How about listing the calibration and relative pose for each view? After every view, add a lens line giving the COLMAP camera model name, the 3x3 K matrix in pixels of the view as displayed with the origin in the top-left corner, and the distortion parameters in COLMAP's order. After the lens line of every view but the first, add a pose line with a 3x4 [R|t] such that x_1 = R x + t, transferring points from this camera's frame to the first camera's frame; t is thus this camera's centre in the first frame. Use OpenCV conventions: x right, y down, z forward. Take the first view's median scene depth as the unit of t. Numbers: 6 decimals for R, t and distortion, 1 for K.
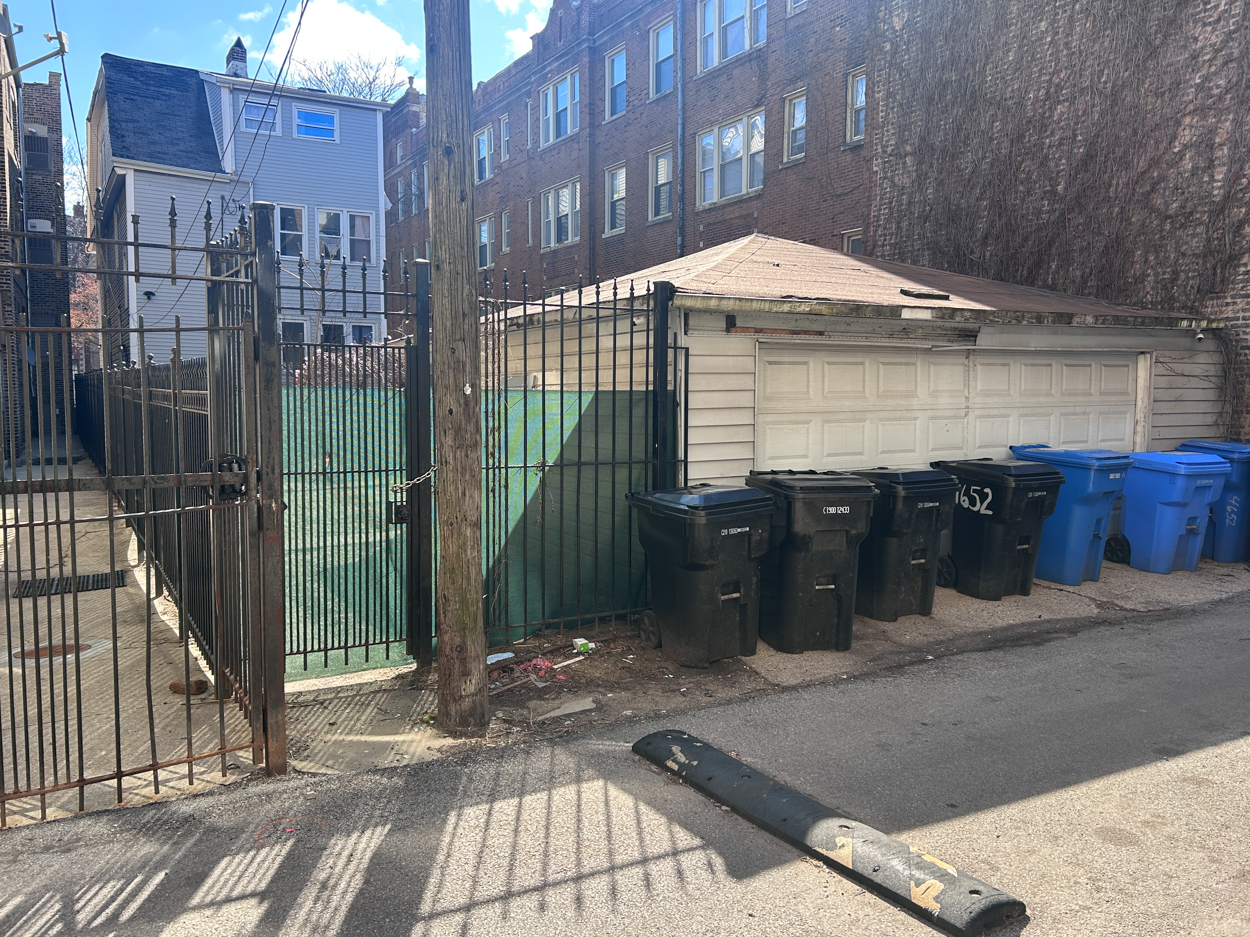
lens RADIAL K [[963.1, 0, 619.1], [0, 963.1, 464.7], [0, 0, 1]] dist [0.053511, -0.037682]
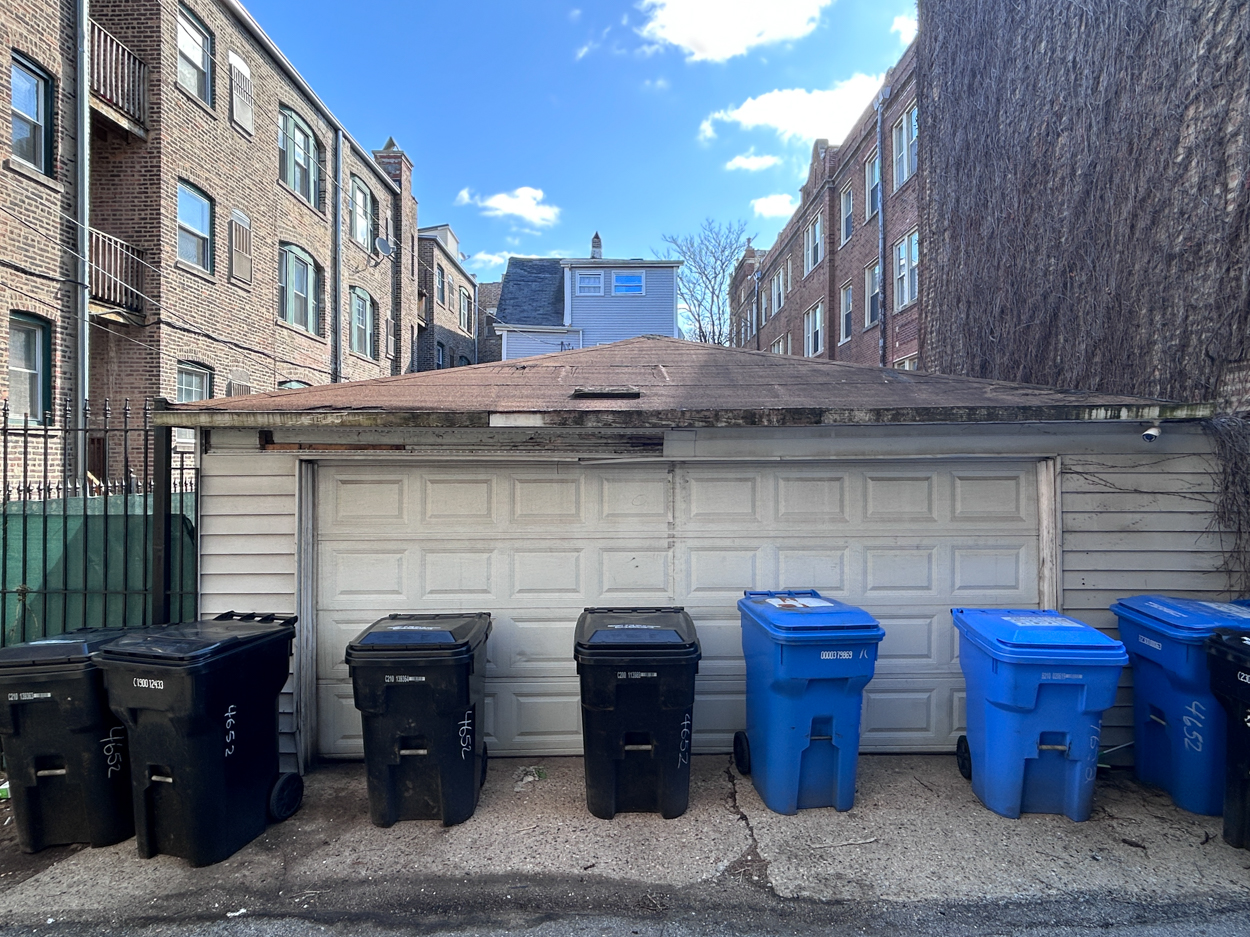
lens RADIAL K [[718.2, 0, 625.9], [0, 718.2, 470.9], [0, 0, 1]] dist [-0.001703, 0.004315]
pose [[0.865929, -0.000192, -0.500167, 0.545258], [-0.037893, 0.997101, -0.065986, -0.064234], [0.498730, 0.076092, 0.863411, 0.440163]]
